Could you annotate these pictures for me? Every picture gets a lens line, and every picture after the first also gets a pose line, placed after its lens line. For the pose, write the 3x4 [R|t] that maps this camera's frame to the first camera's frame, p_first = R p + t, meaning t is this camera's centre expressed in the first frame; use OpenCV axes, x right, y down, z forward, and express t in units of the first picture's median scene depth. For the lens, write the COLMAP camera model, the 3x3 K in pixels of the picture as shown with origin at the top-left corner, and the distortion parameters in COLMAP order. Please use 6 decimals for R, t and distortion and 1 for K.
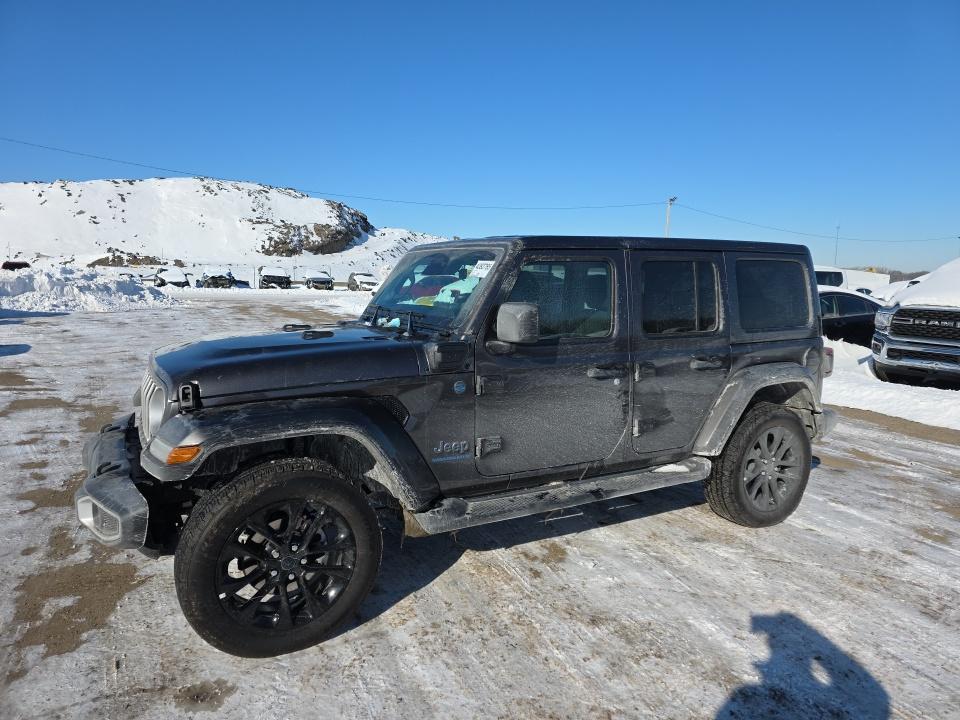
lens RADIAL K [[640.1, 0, 488.3], [0, 640.1, 360.8], [0, 0, 1]] dist [0.043703, -0.033589]
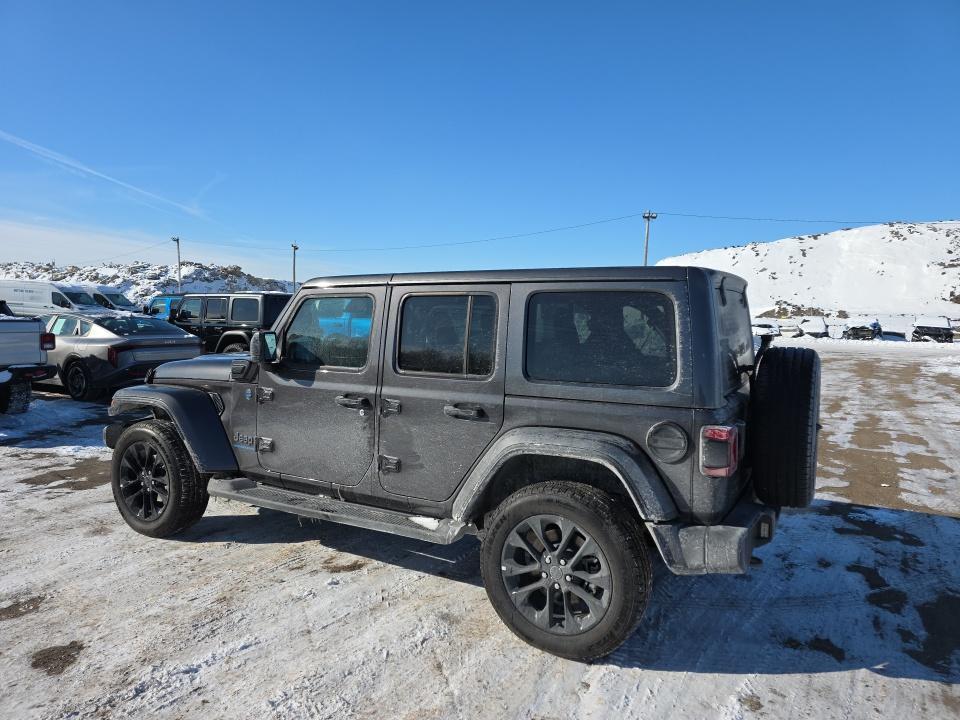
lens RADIAL K [[640.1, 0, 477.3], [0, 640.1, 361.4], [0, 0, 1]] dist [0.043703, -0.033589]
pose [[0.519706, 0.053412, -0.852674, 1.123773], [-0.120422, 0.992659, -0.011216, -0.058106], [0.845816, 0.108510, 0.522323, 0.586770]]
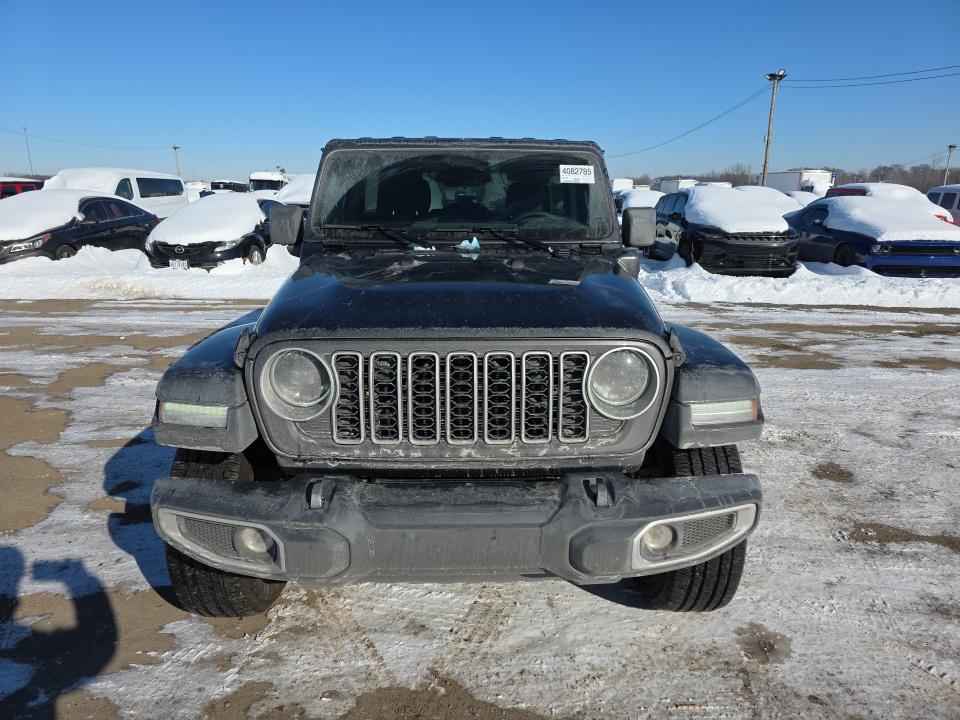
lens RADIAL K [[640.1, 0, 479.5], [0, 640.1, 358.3], [0, 0, 1]] dist [0.043703, -0.033589]
pose [[0.481674, -0.238673, 0.843223, -0.862436], [0.128629, 0.971032, 0.201372, -0.077775], [-0.866859, 0.011467, 0.498422, 0.579523]]
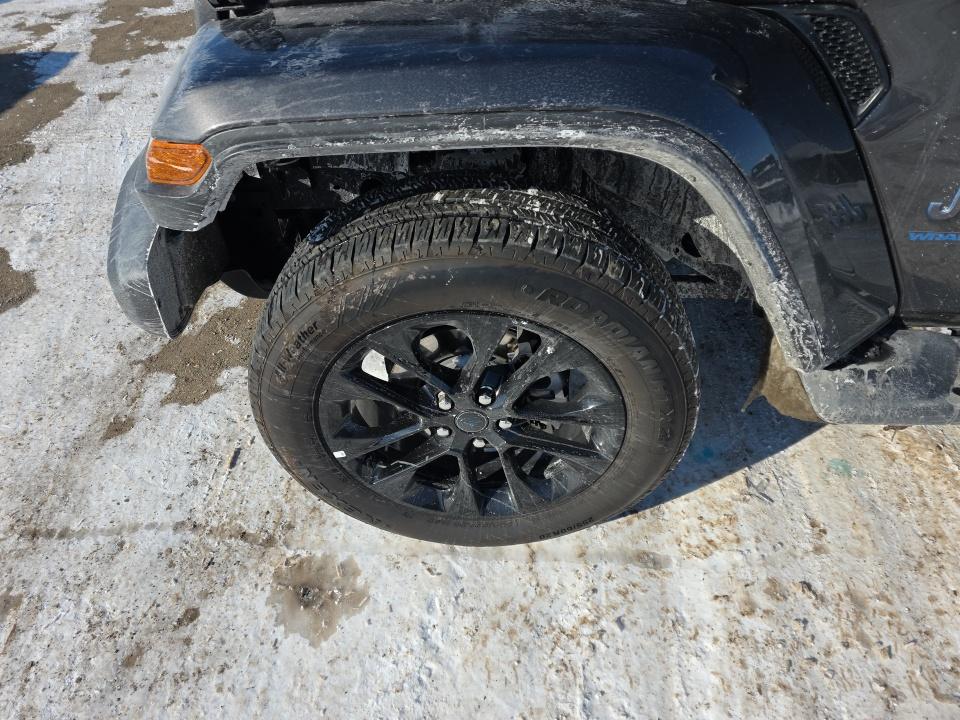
lens RADIAL K [[640.1, 0, 476.3], [0, 640.1, 361.7], [0, 0, 1]] dist [0.043703, -0.033589]
pose [[0.855802, 0.314869, -0.410440, -0.098977], [-0.017964, 0.811032, 0.584726, 0.014404], [0.516992, -0.493036, 0.699739, 0.510012]]
